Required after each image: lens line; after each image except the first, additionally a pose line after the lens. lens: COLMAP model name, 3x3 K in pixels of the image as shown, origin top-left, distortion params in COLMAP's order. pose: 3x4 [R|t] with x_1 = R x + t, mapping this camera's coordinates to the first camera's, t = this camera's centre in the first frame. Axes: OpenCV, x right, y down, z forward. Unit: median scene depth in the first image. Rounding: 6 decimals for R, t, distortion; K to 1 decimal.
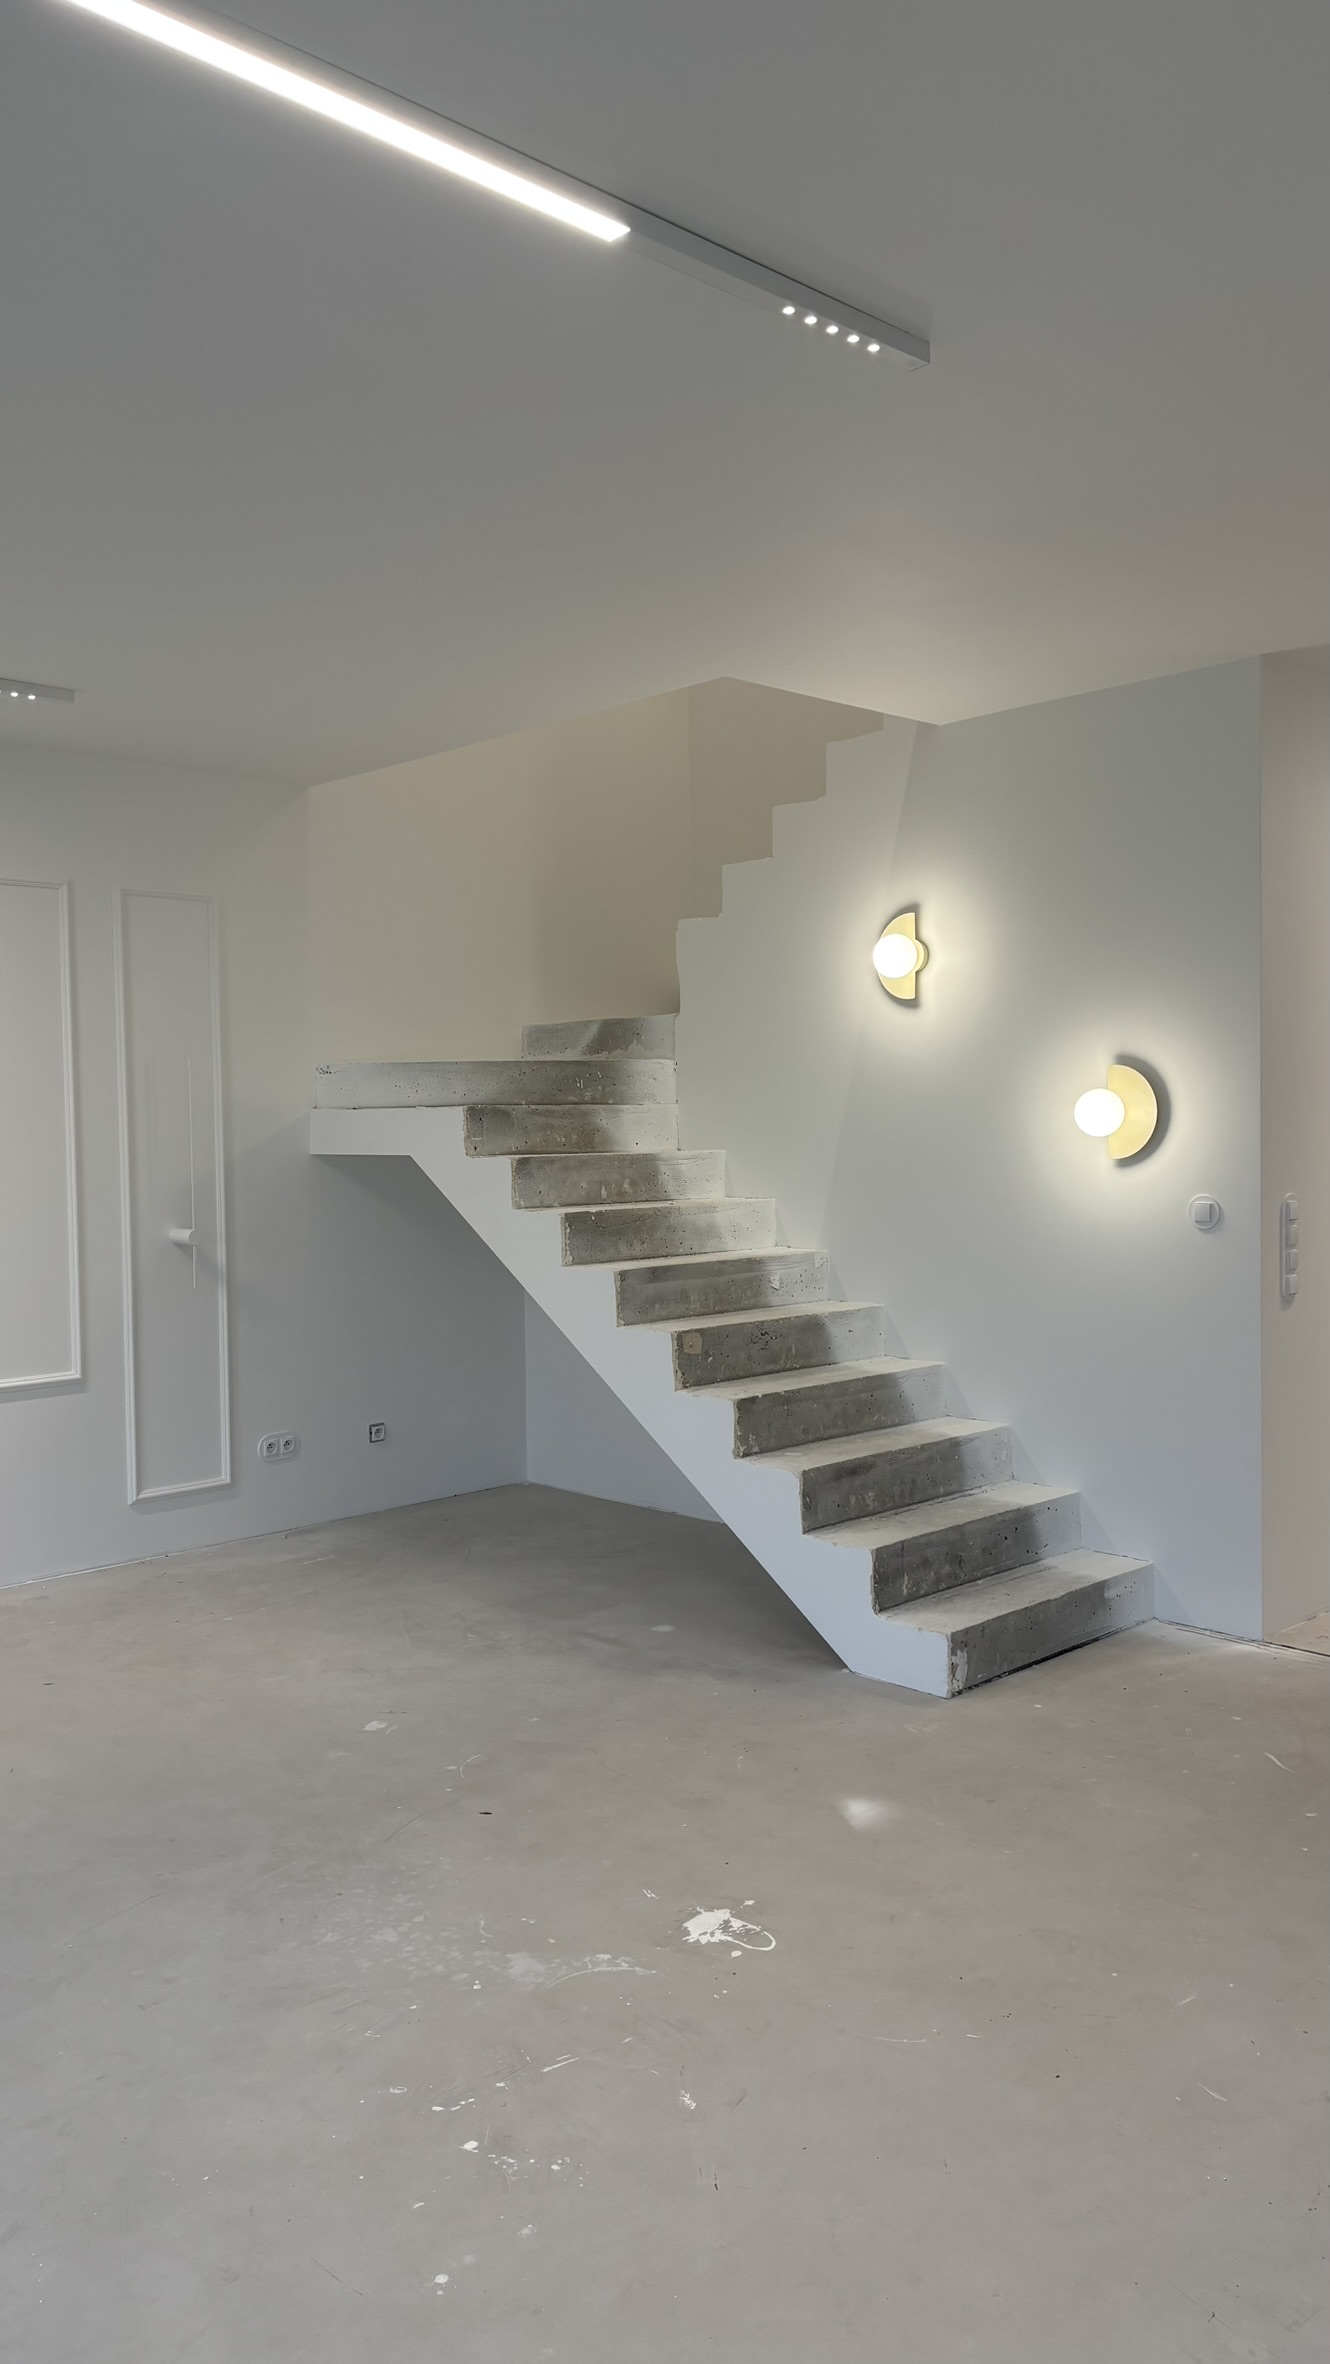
lens RADIAL K [[1781.5, 0, 665.3], [0, 1781.5, 1181.8], [0, 0, 1]] dist [0.076006, -0.047404]
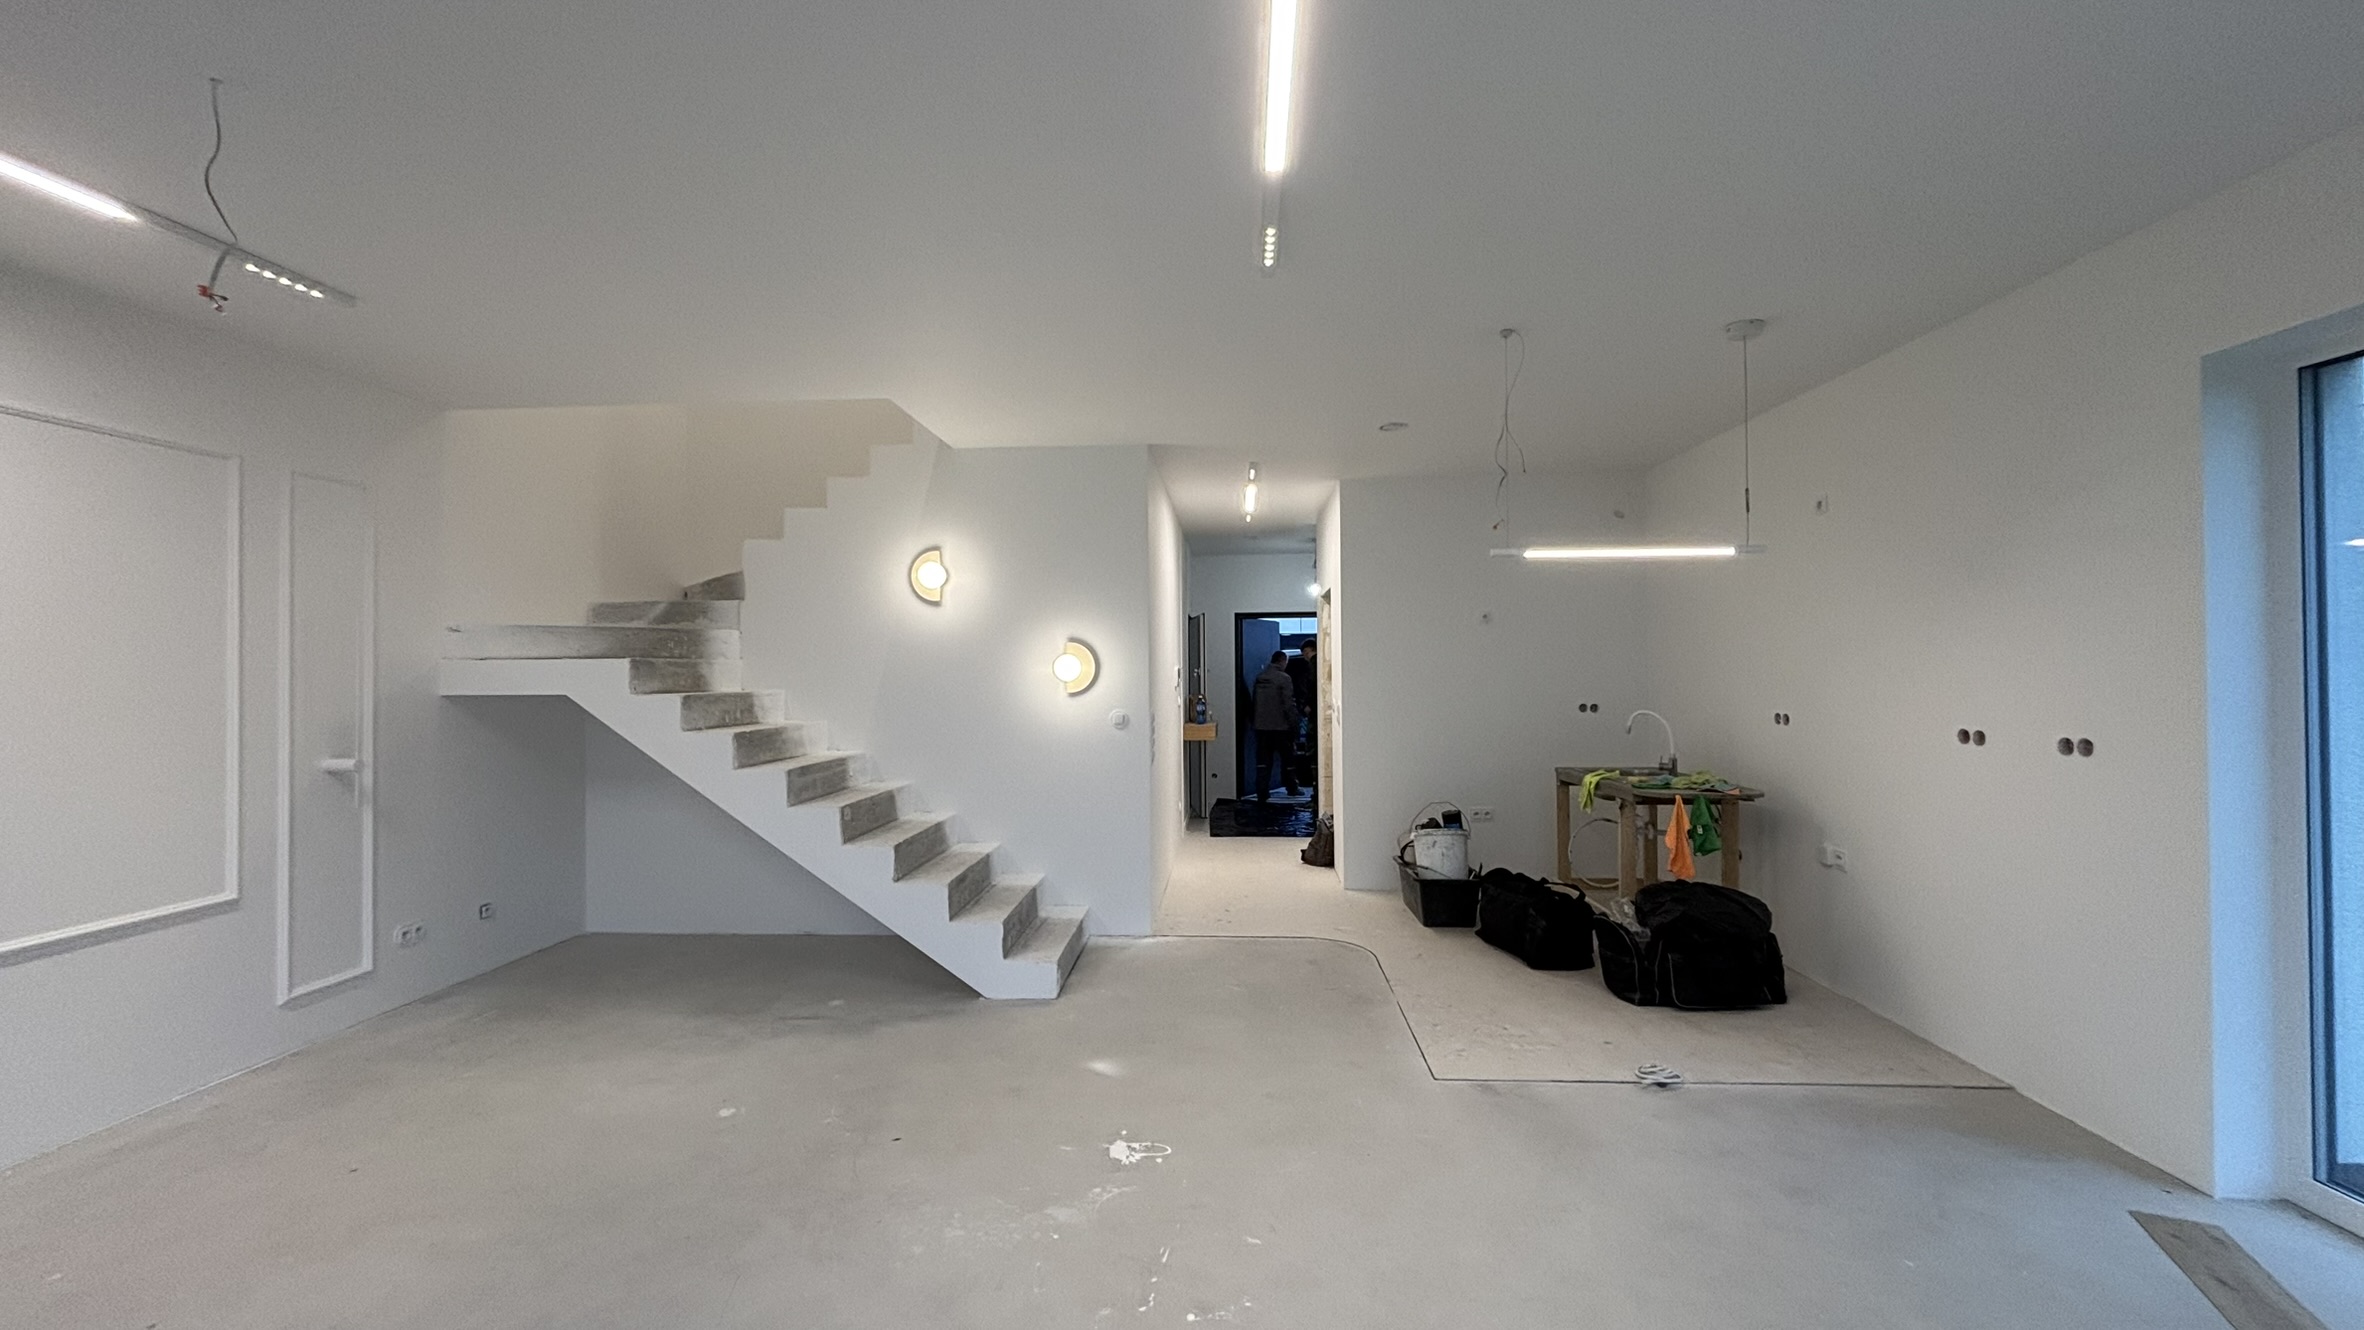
lens RADIAL K [[954.7, 0, 1182.2], [0, 954.7, 662.5], [0, 0, 1]] dist [-0.003297, -0.001232]
pose [[0.729155, 0.014186, 0.684201, -0.302478], [0.018992, 0.998981, -0.040952, -0.001067], [-0.684085, 0.042855, 0.728142, 0.167347]]
